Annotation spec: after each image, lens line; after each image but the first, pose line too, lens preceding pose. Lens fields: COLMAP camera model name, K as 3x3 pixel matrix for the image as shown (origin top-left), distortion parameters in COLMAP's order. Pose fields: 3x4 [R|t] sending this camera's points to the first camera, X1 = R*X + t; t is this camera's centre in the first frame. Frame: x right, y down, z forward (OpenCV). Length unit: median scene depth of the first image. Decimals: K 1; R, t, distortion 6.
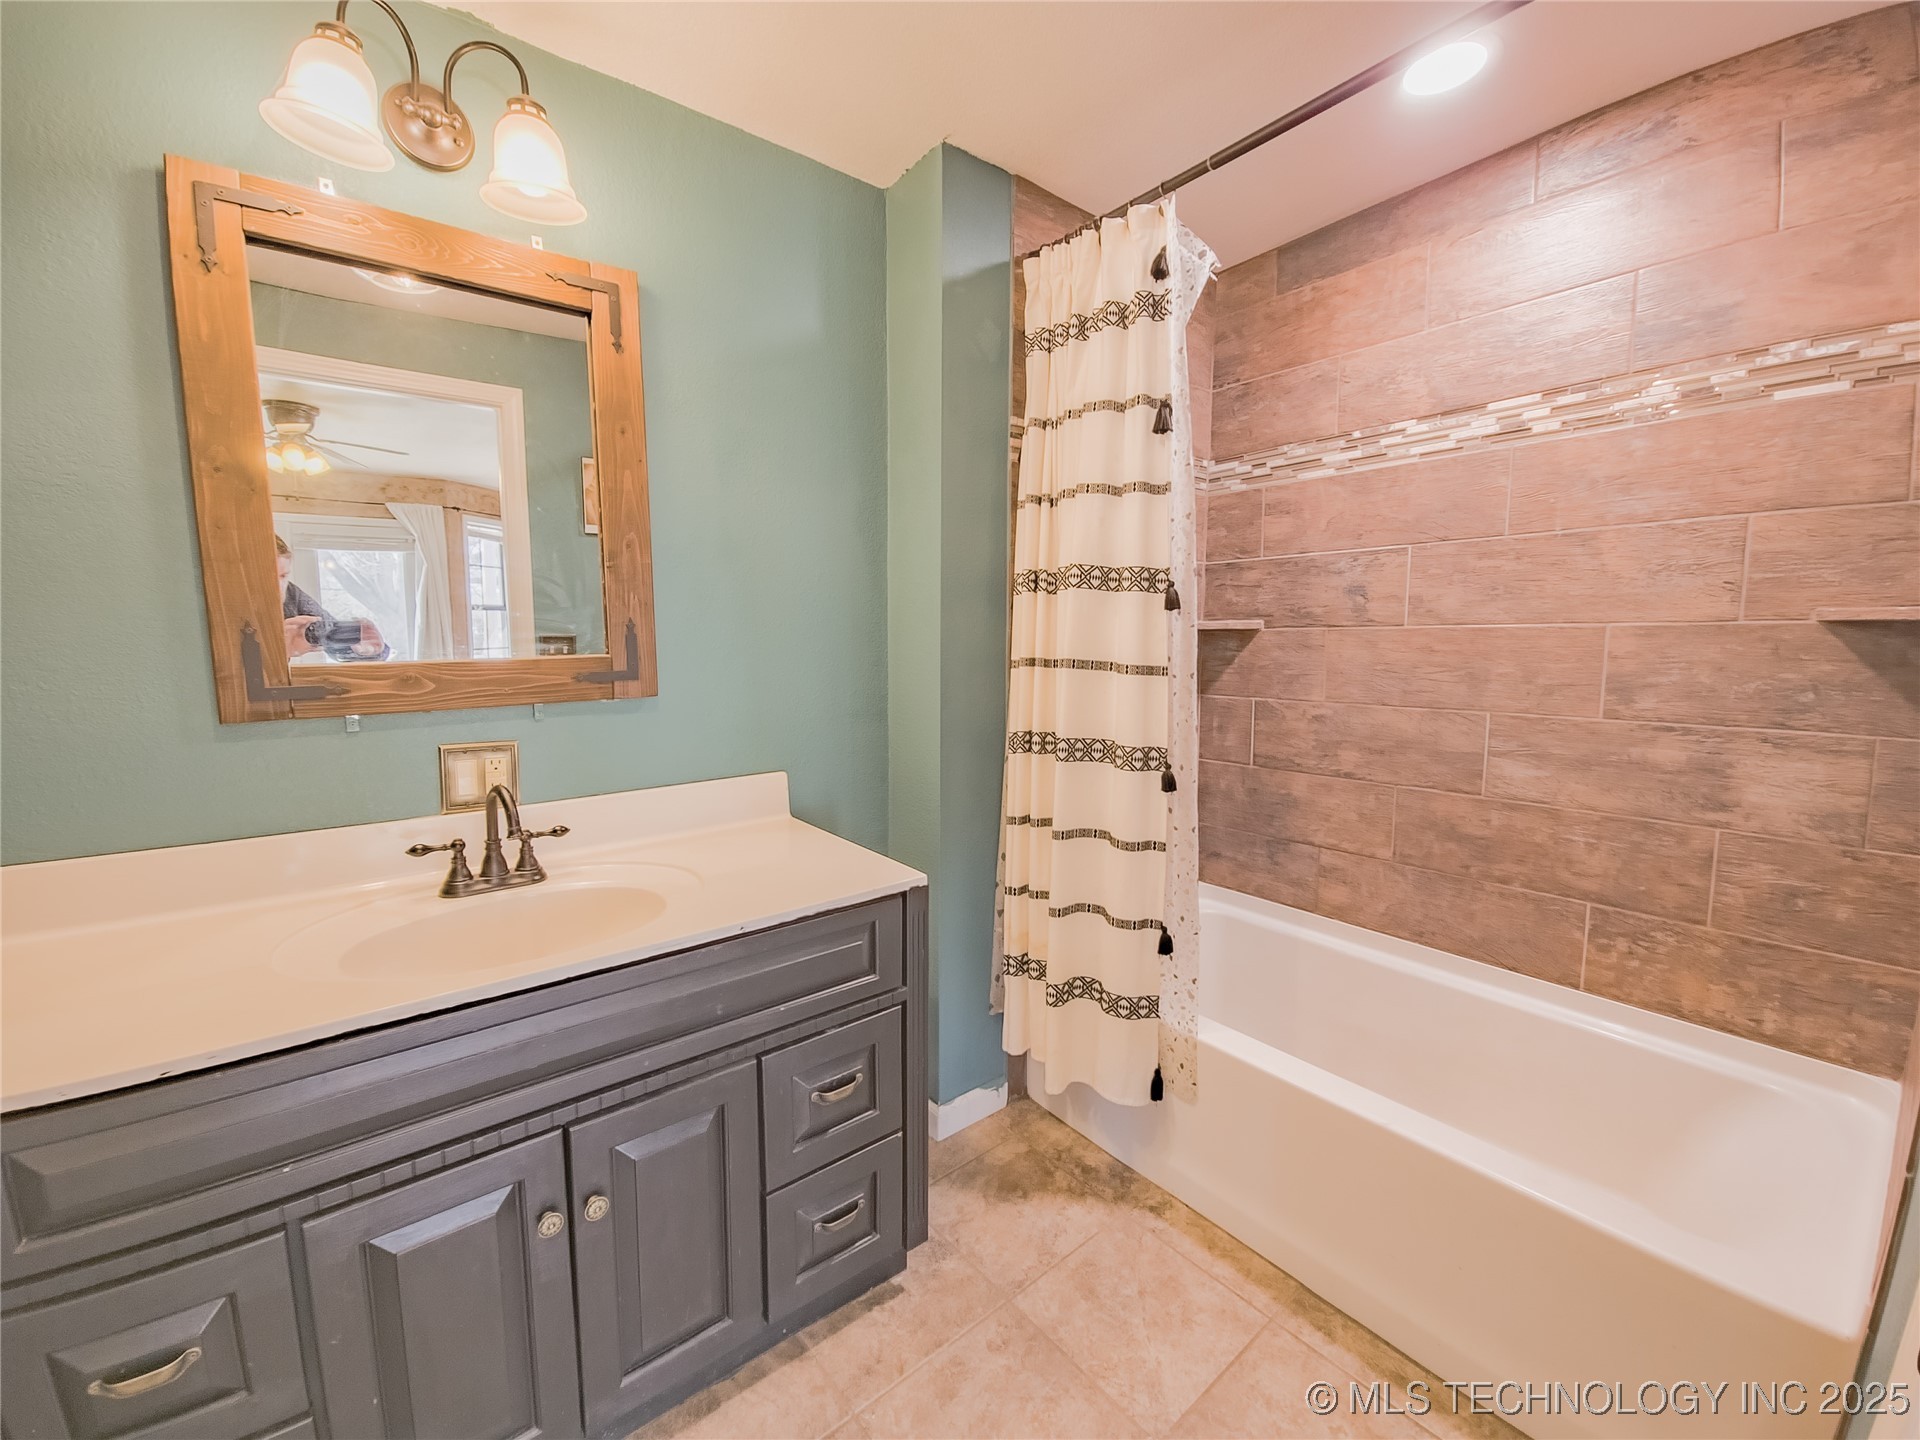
lens RADIAL K [[779.1, 0, 985.2], [0, 779.1, 717.6], [0, 0, 1]] dist [0.006467, -0.005708]
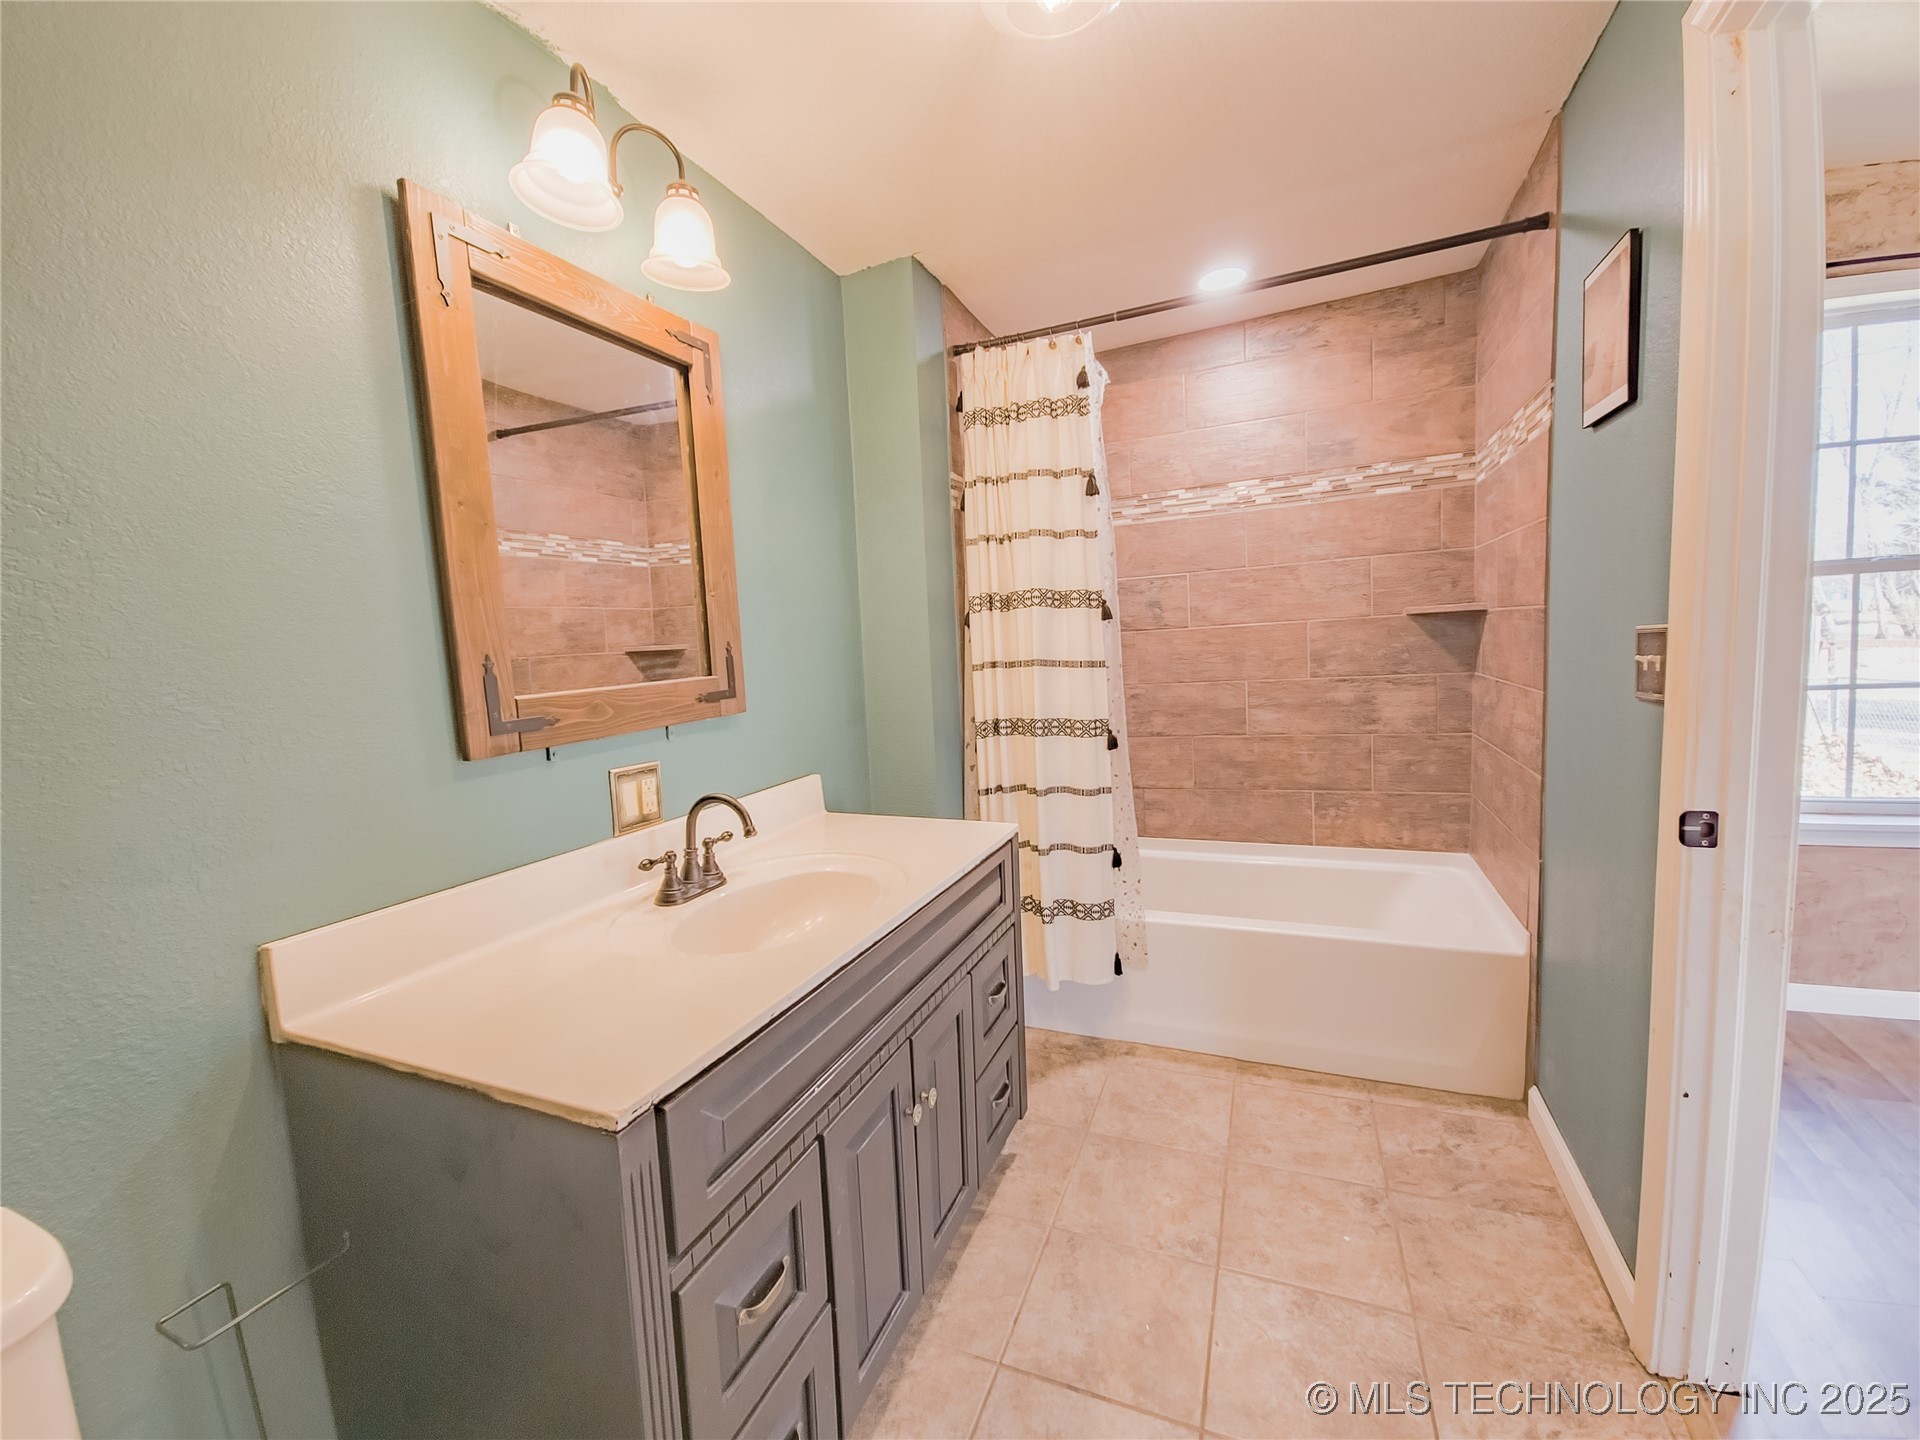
lens RADIAL K [[791.2, 0, 960.0], [0, 791.2, 720.0], [0, 0, 1]] dist [0.003510, -0.003798]
pose [[0.875738, -0.090414, 0.474245, -0.675416], [0.103575, 0.994620, -0.001639, 0.016490], [-0.471546, 0.050556, 0.880391, -0.124551]]
